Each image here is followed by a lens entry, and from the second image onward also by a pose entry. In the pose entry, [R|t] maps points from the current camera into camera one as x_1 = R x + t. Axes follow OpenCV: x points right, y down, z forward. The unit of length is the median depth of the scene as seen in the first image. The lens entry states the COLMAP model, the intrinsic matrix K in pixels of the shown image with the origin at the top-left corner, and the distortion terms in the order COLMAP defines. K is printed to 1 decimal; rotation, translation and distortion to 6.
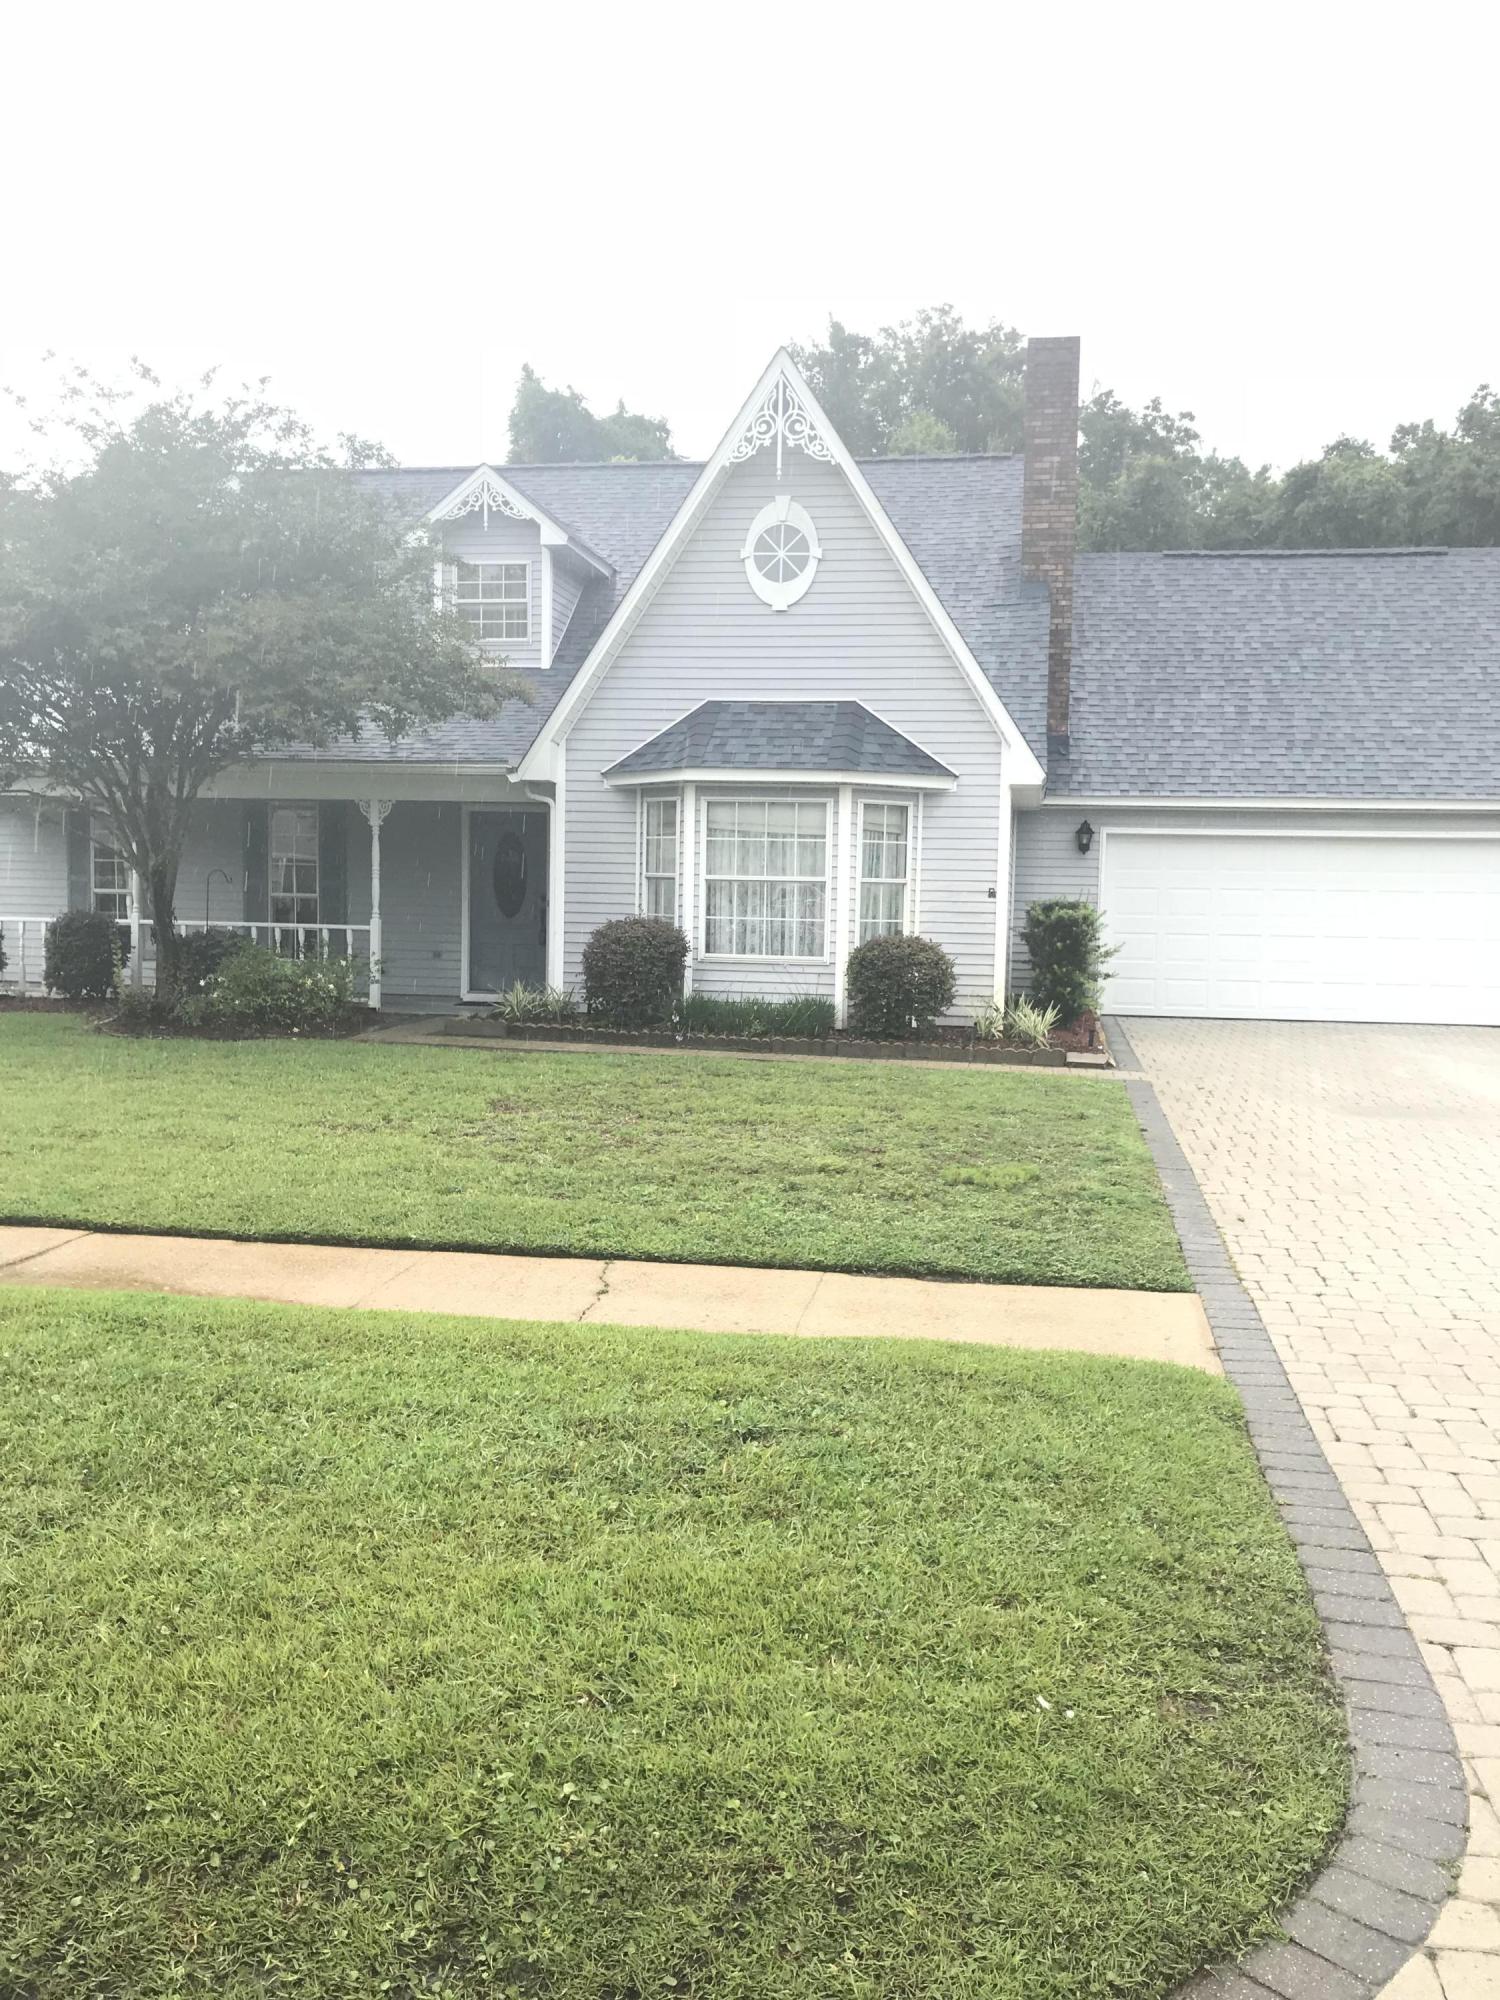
lens RADIAL K [[1619.9, 0, 748.2], [0, 1619.9, 1021.5], [0, 0, 1]] dist [0.010642, -0.000967]
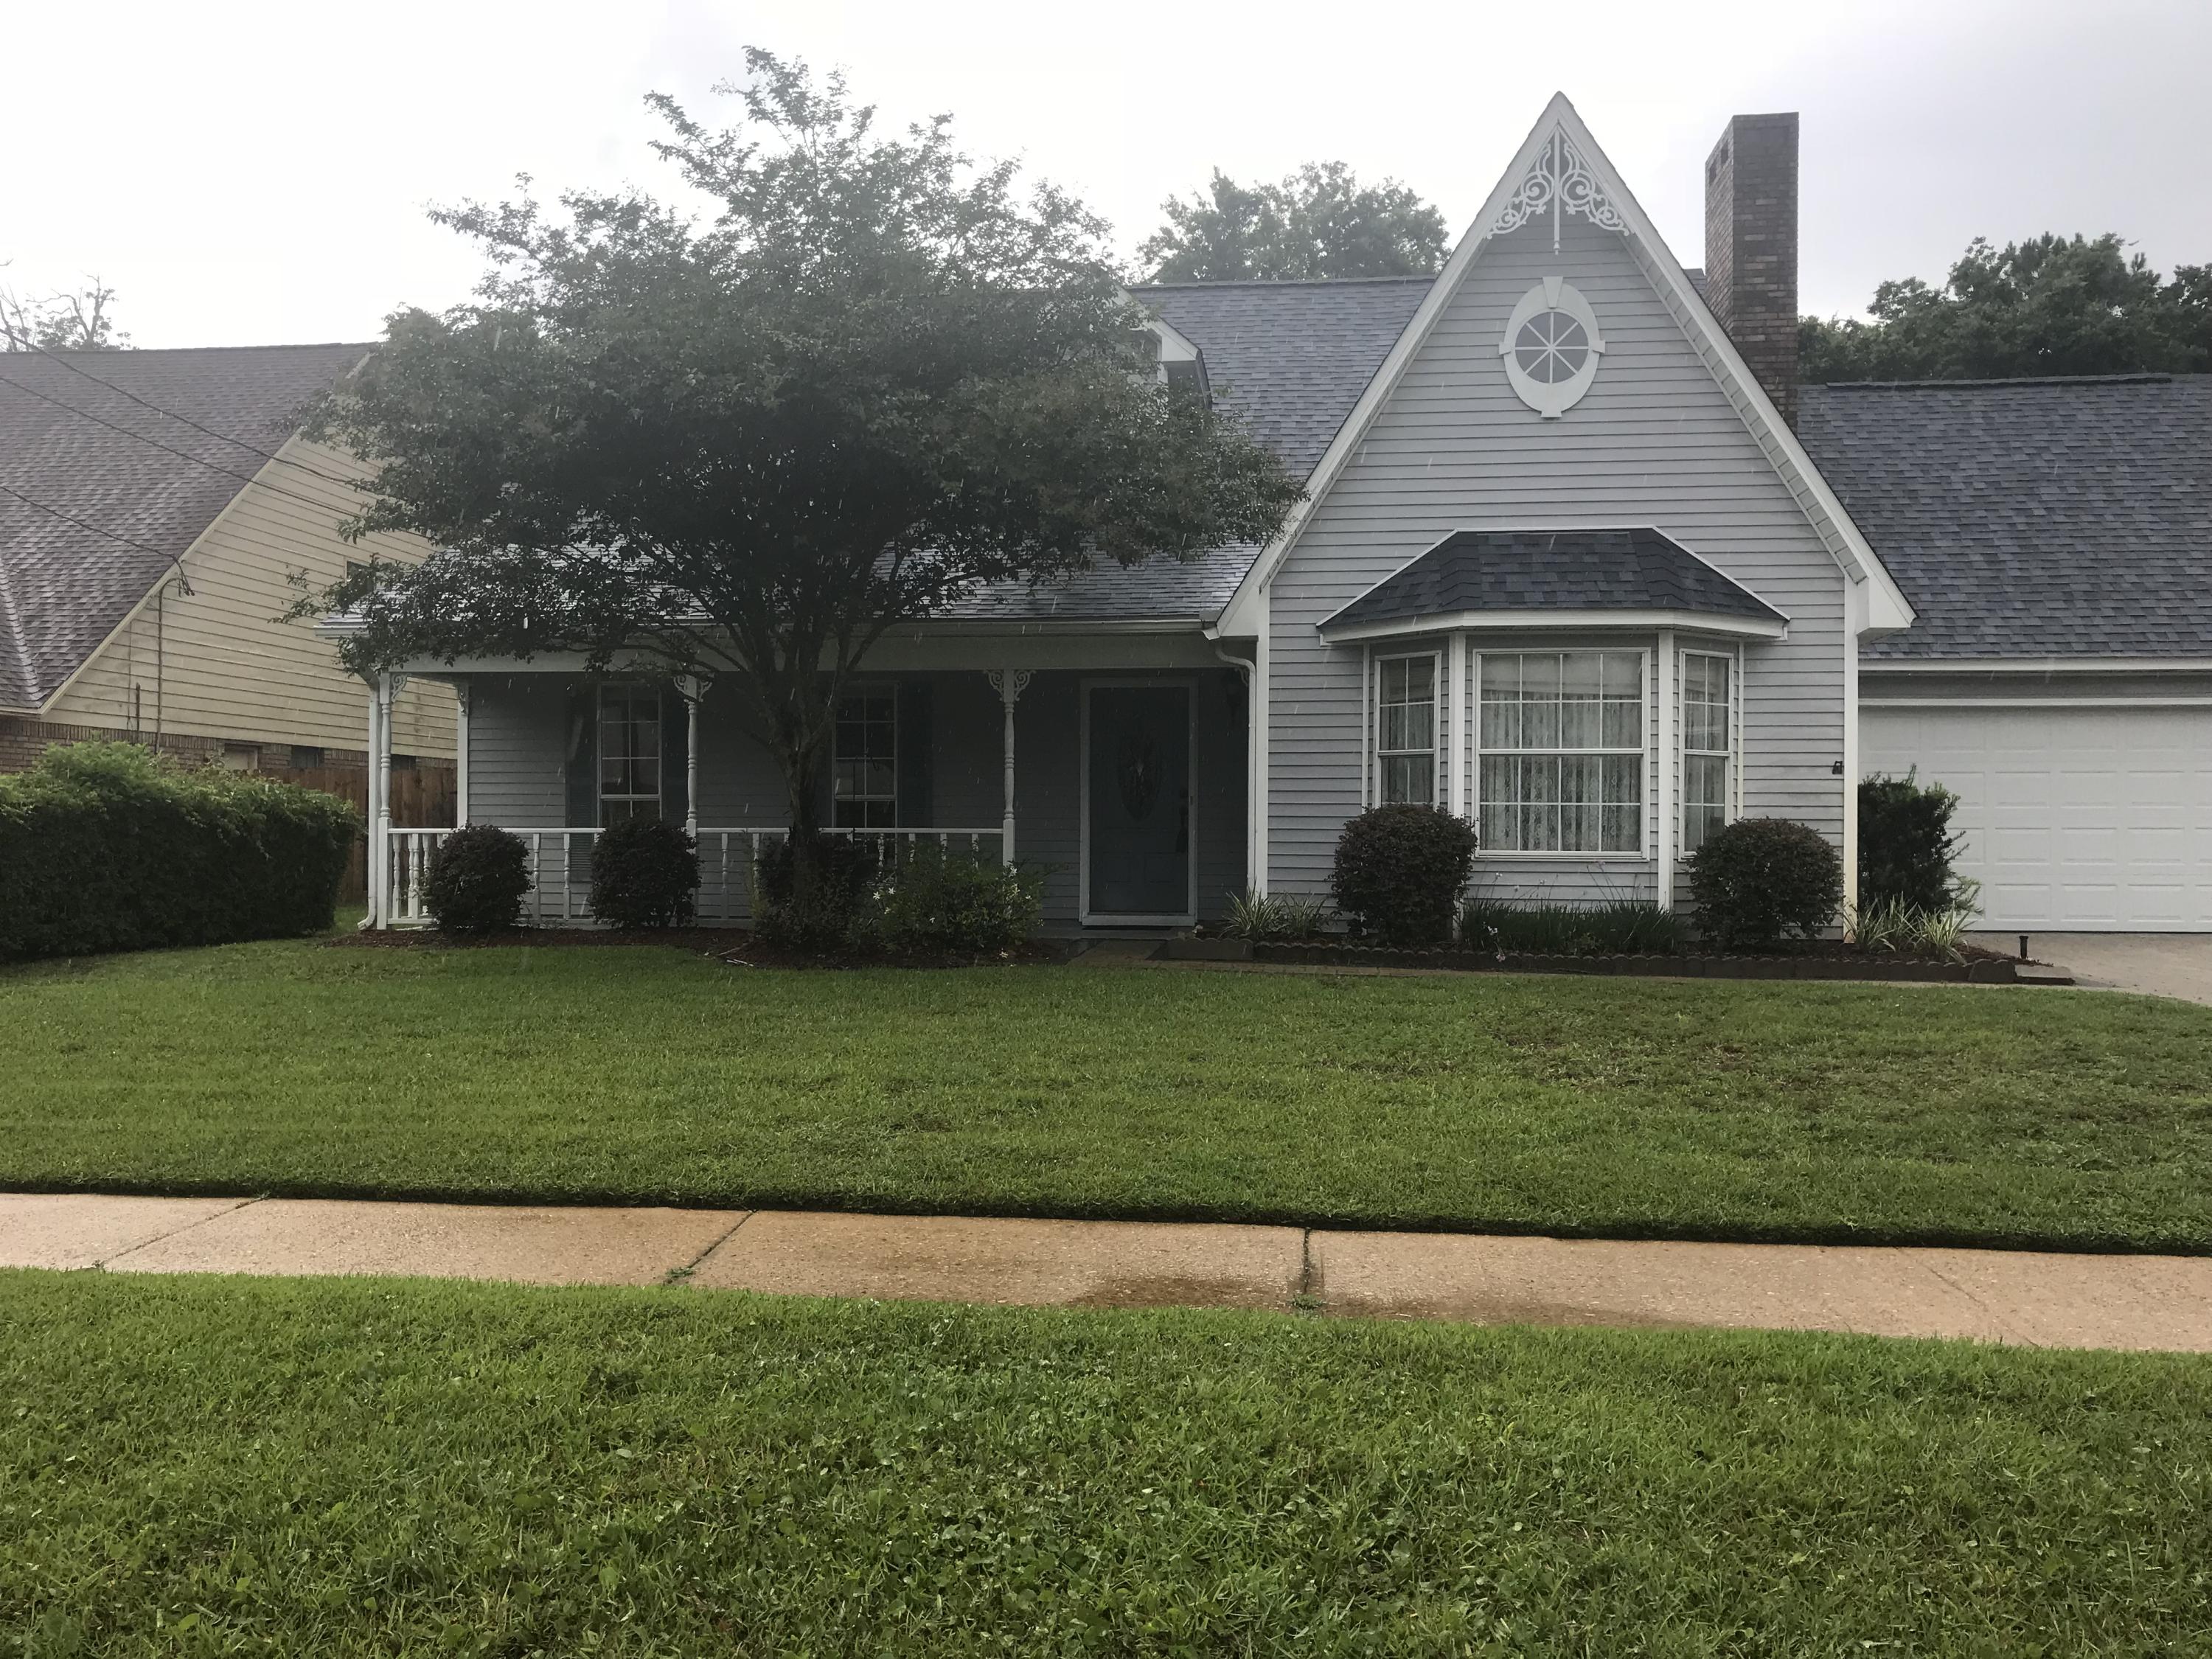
lens RADIAL K [[1830.3, 0, 1035.3], [0, 1830.3, 818.1], [0, 0, 1]] dist [0.008947, -0.007431]
pose [[0.998715, -0.017143, 0.047697, -0.278283], [0.021726, 0.995019, -0.097286, 0.022393], [-0.045791, 0.098198, 0.994113, 0.142091]]
